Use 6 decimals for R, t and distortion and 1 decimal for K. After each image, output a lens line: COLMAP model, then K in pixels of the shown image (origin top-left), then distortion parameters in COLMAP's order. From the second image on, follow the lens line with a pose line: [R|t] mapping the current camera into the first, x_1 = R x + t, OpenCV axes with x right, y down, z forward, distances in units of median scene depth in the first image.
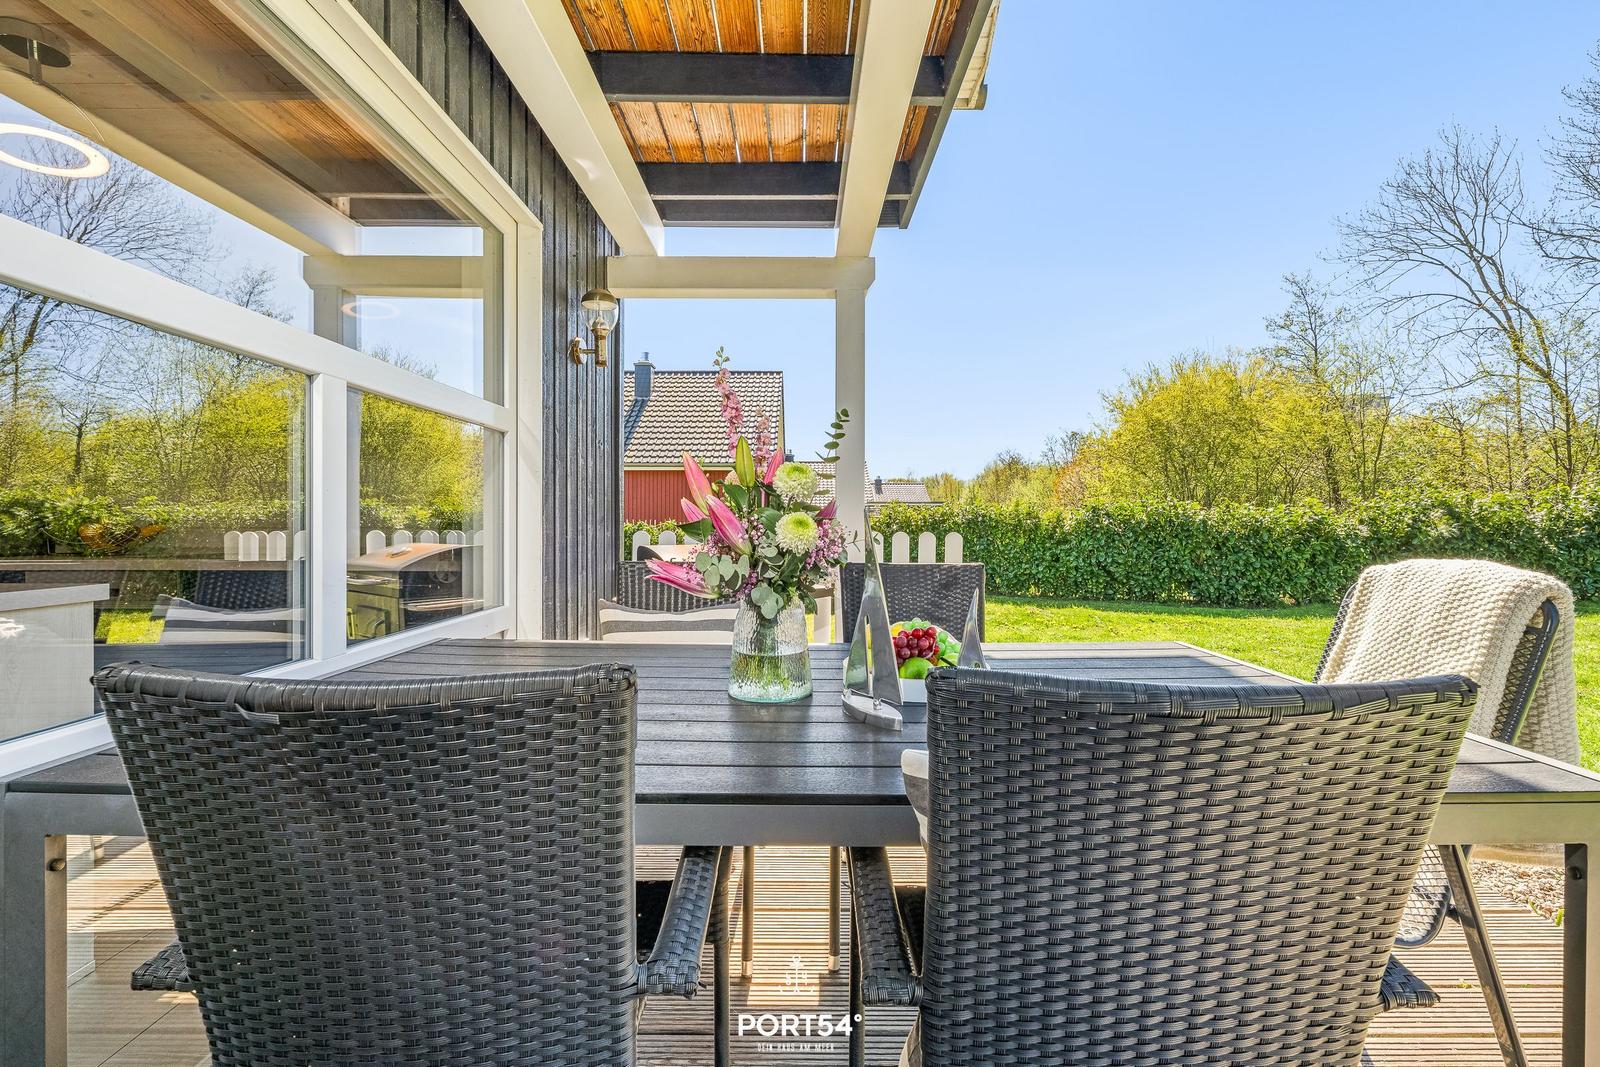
lens RADIAL K [[644.2, 0, 795.3], [0, 644.2, 534.4], [0, 0, 1]] dist [0.001562, 0.000105]
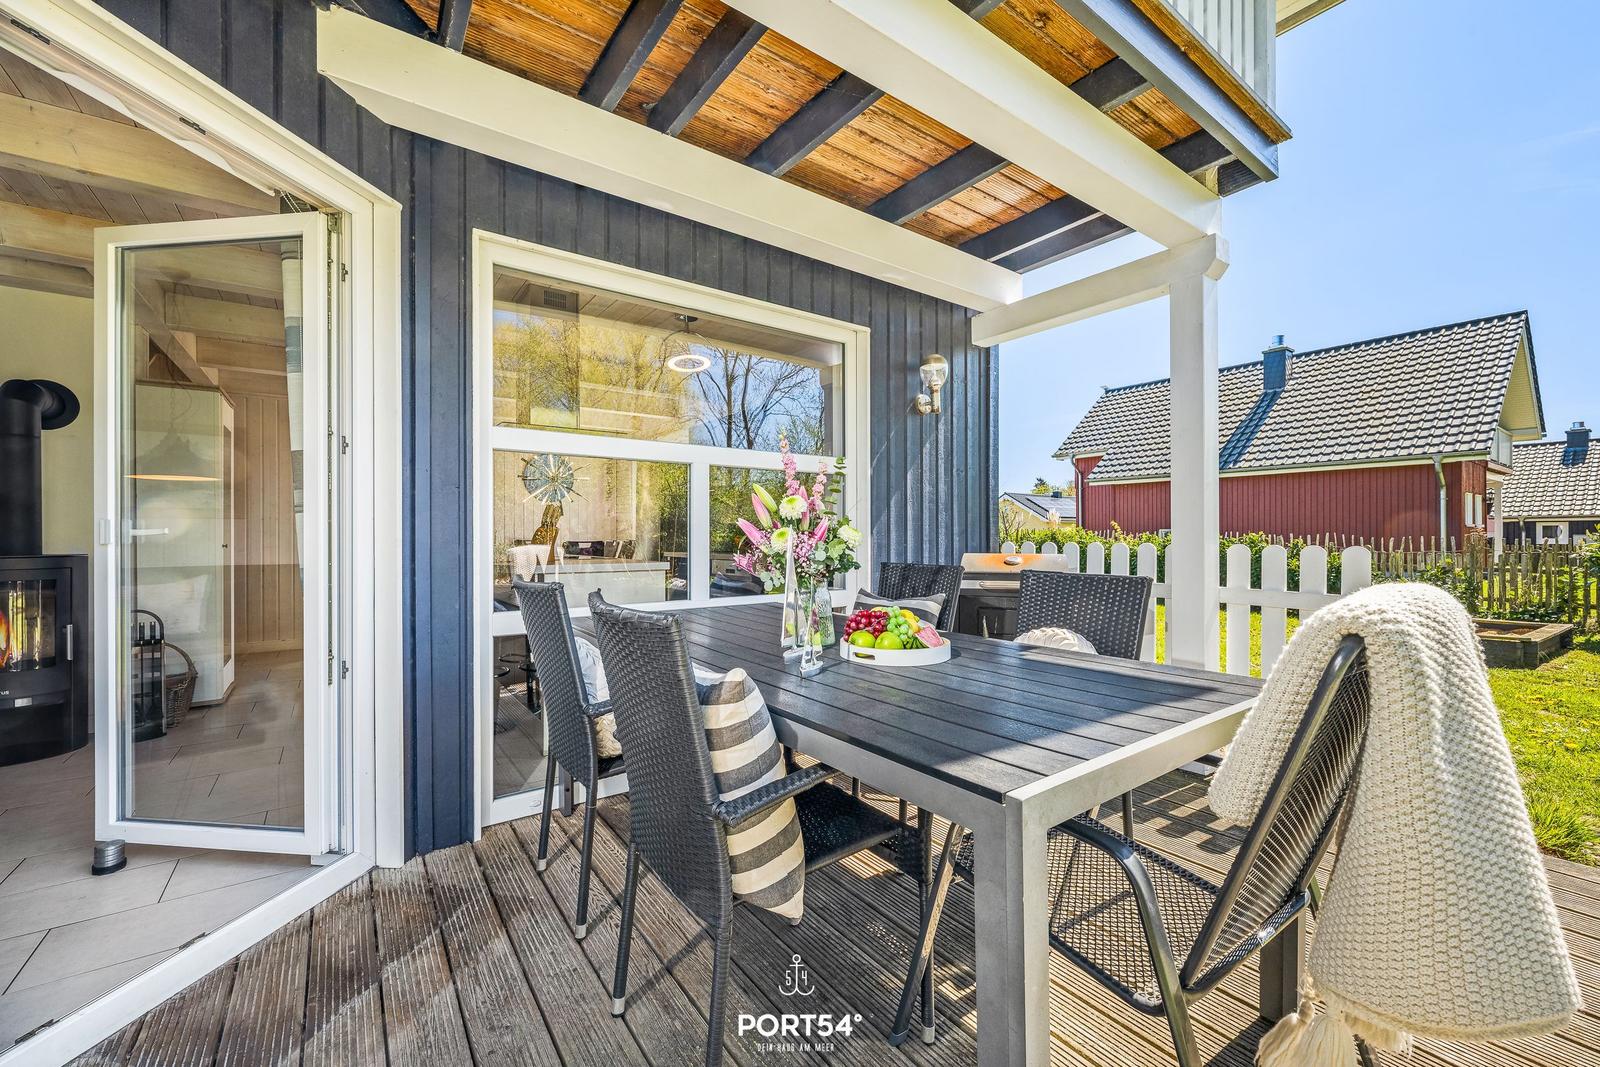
lens RADIAL K [[644.2, 0, 810.5], [0, 644.2, 541.8], [0, 0, 1]] dist [0.001562, 0.000105]
pose [[0.607767, 0.003940, -0.794106, 0.516585], [-0.013078, 0.999902, -0.005048, 0.004216], [0.794008, 0.013453, 0.607758, 0.022372]]
